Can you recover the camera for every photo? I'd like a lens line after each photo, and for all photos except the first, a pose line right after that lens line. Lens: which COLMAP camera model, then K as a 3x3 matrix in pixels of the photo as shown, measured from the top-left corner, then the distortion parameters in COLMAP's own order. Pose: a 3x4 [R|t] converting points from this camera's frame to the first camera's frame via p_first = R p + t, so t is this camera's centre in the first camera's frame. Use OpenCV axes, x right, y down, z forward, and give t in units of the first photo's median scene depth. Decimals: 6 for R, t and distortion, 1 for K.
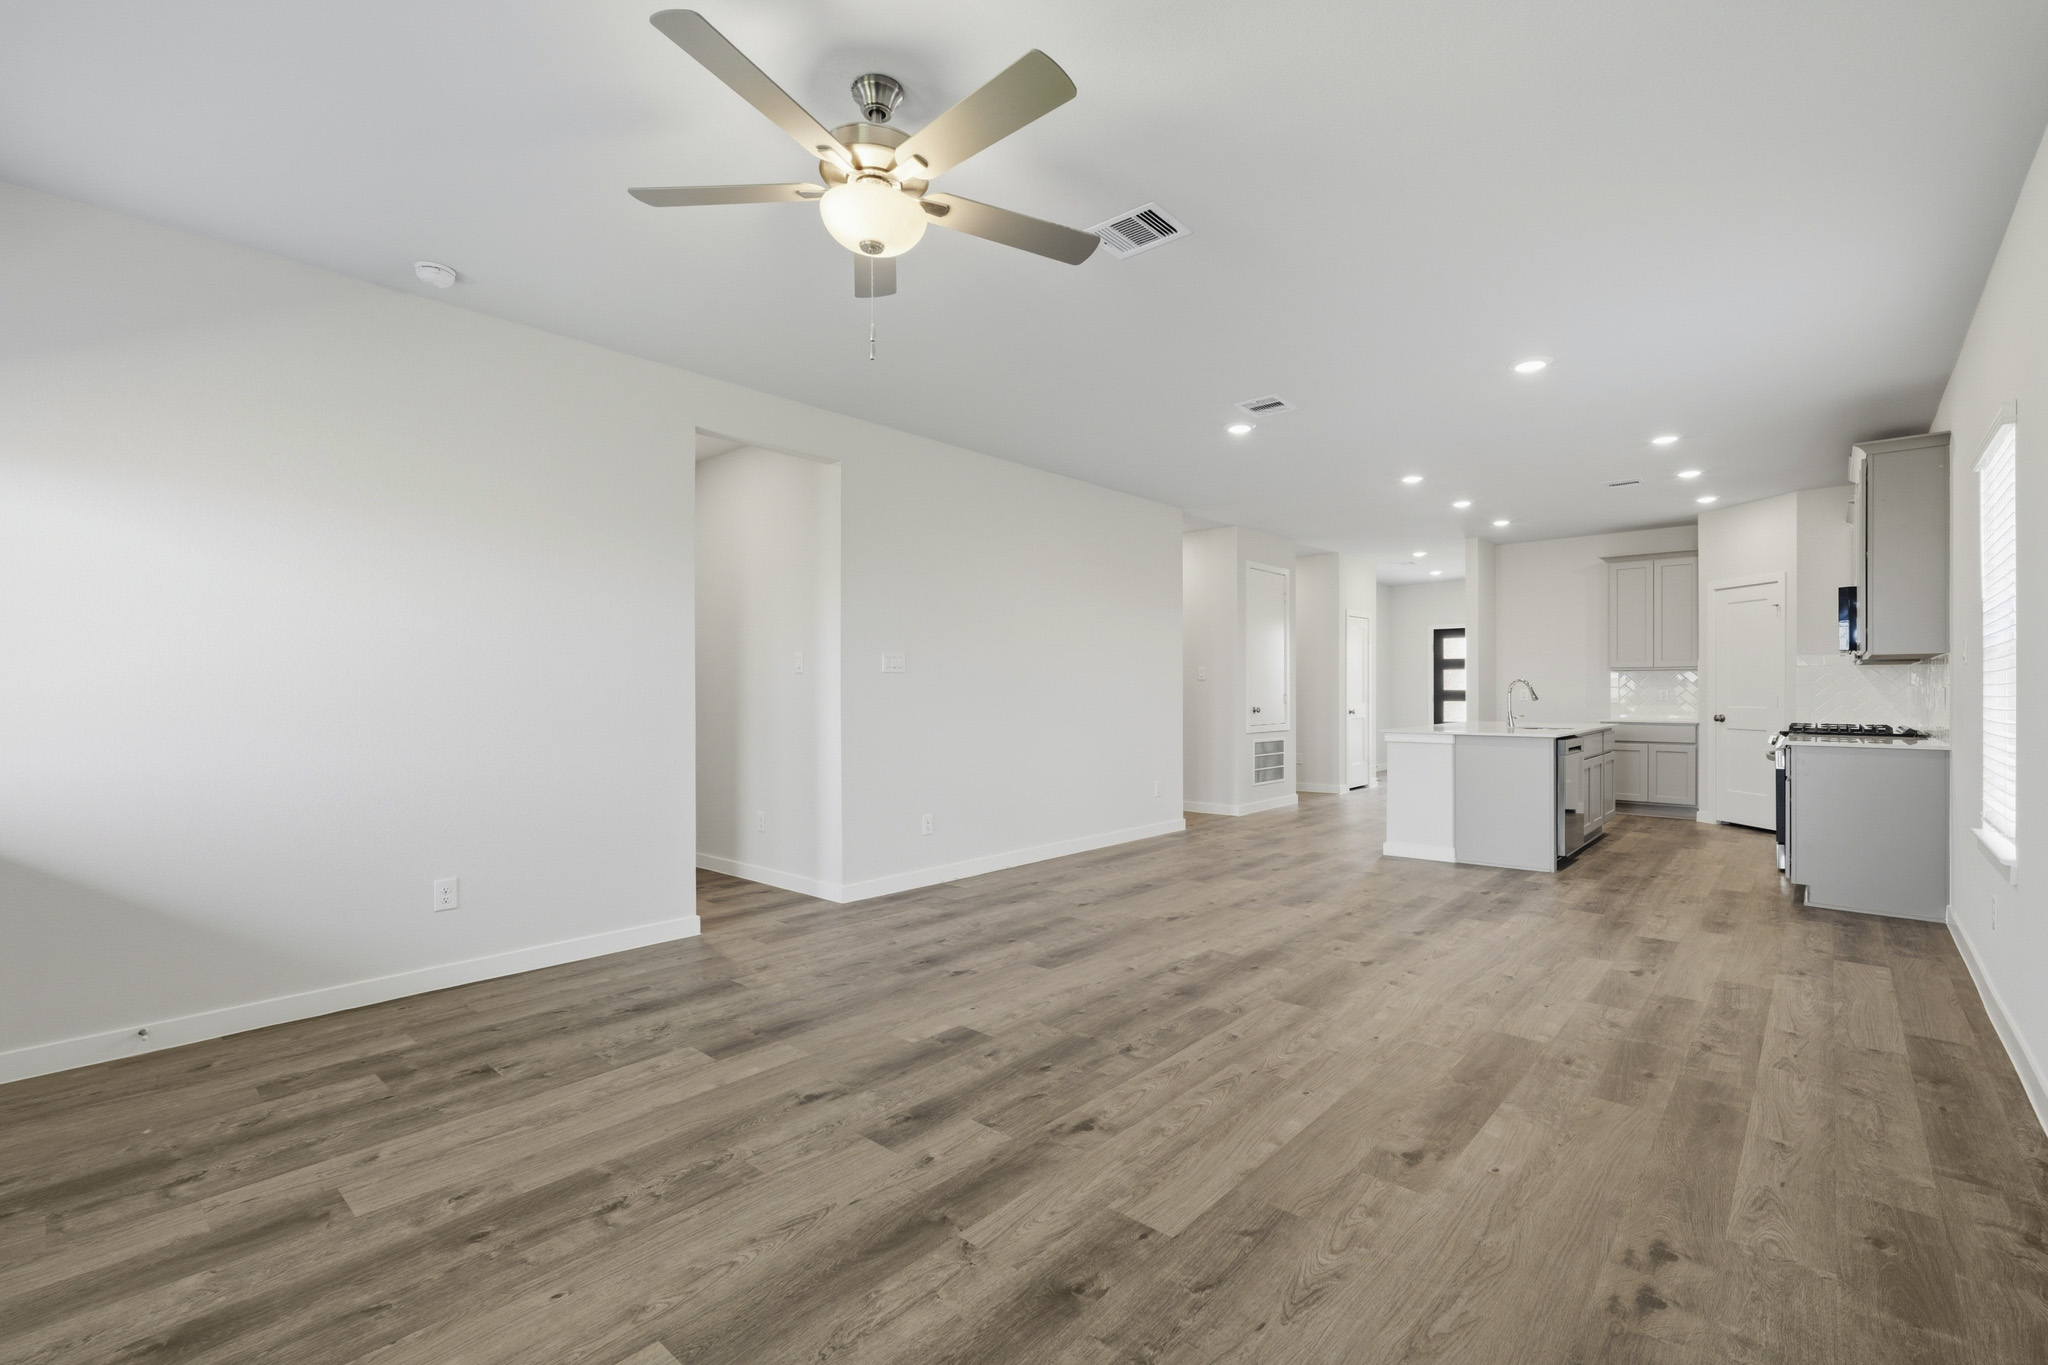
lens RADIAL K [[920.2, 0, 1016.6], [0, 920.2, 681.7], [0, 0, 1]] dist [0.003042, -0.000033]
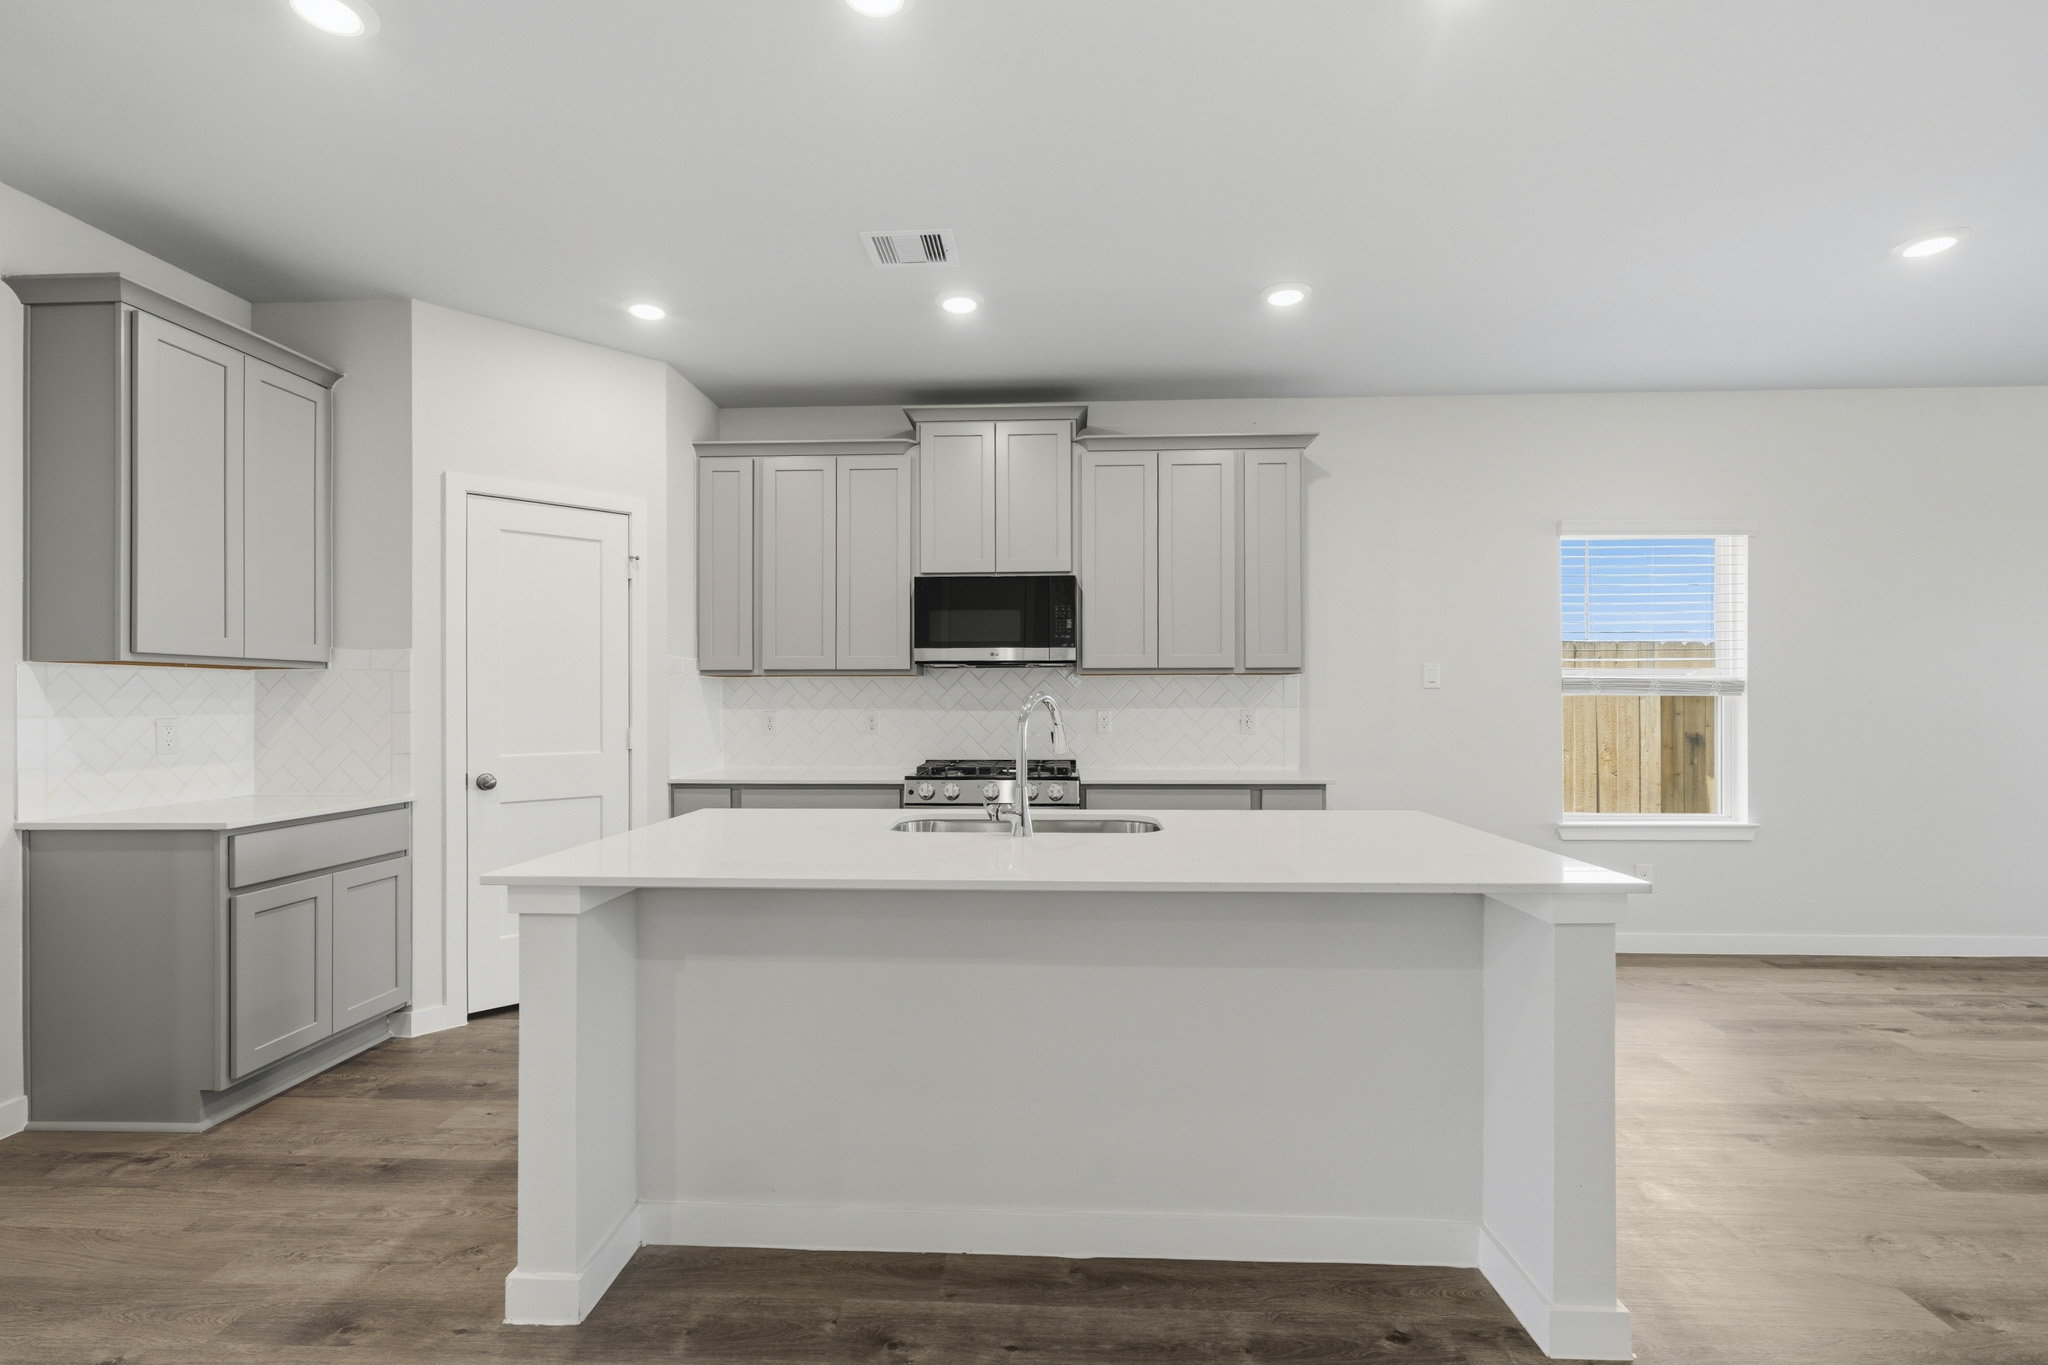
lens RADIAL K [[920.2, 0, 1021.0], [0, 920.2, 698.7], [0, 0, 1]] dist [0.003042, -0.000033]
pose [[-0.635697, -0.000362, 0.771939, 0.439327], [-0.004574, 0.999984, -0.003298, -0.001340], [-0.771925, -0.005627, -0.635688, 1.901776]]
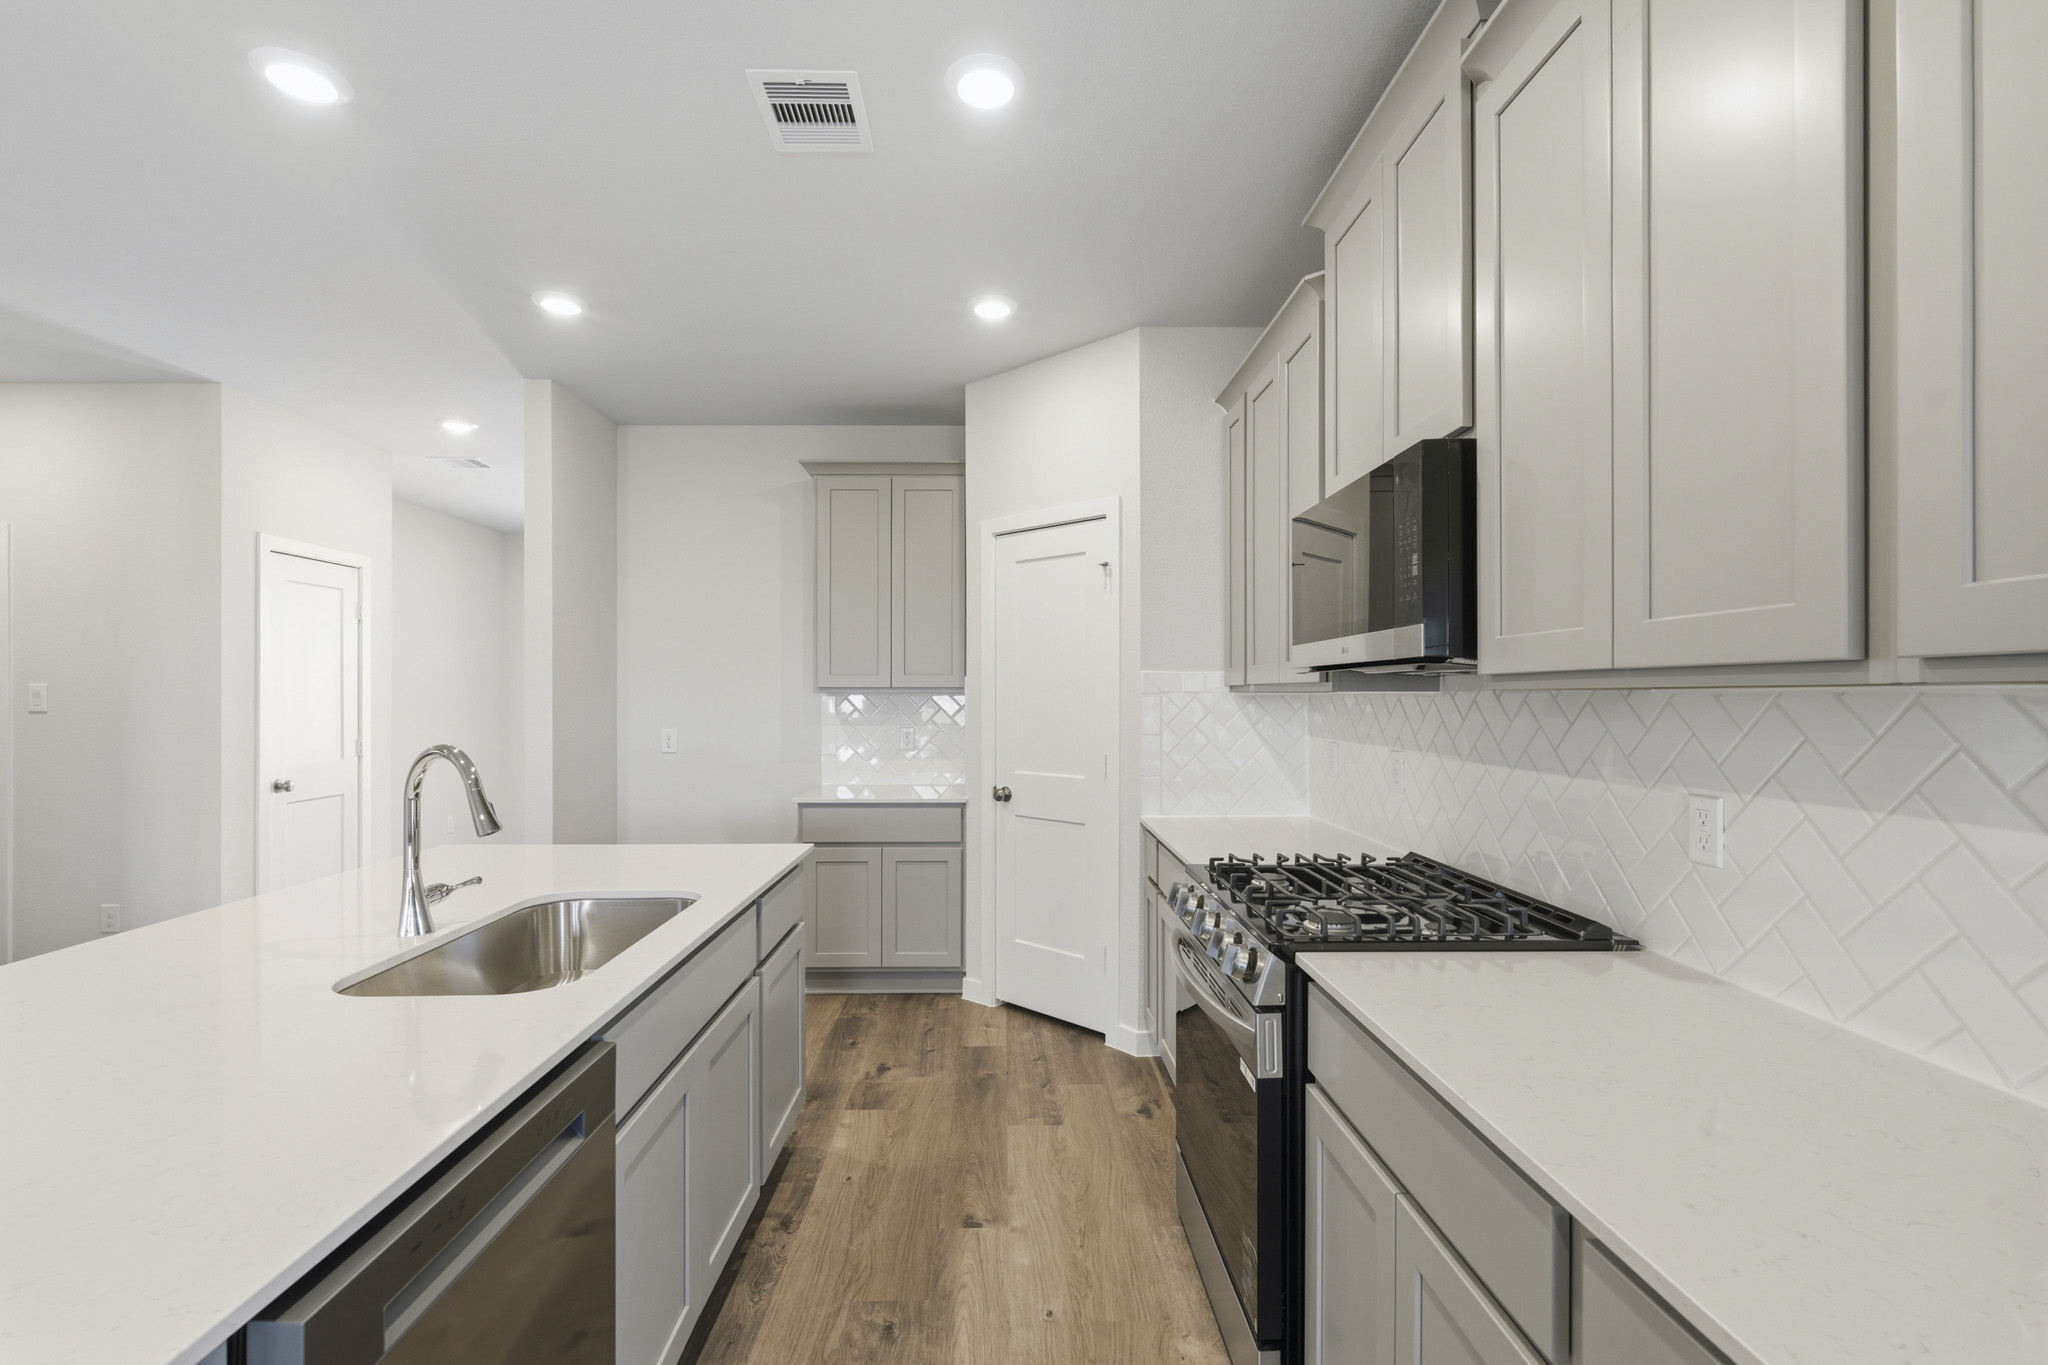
lens RADIAL K [[920.2, 0, 1015.7], [0, 920.2, 692.1], [0, 0, 1]] dist [0.003042, -0.000033]
pose [[0.732978, 0.002324, 0.680249, 0.757503], [-0.005024, 0.999985, 0.001998, -0.028586], [-0.680234, -0.004882, 0.732979, 1.111858]]
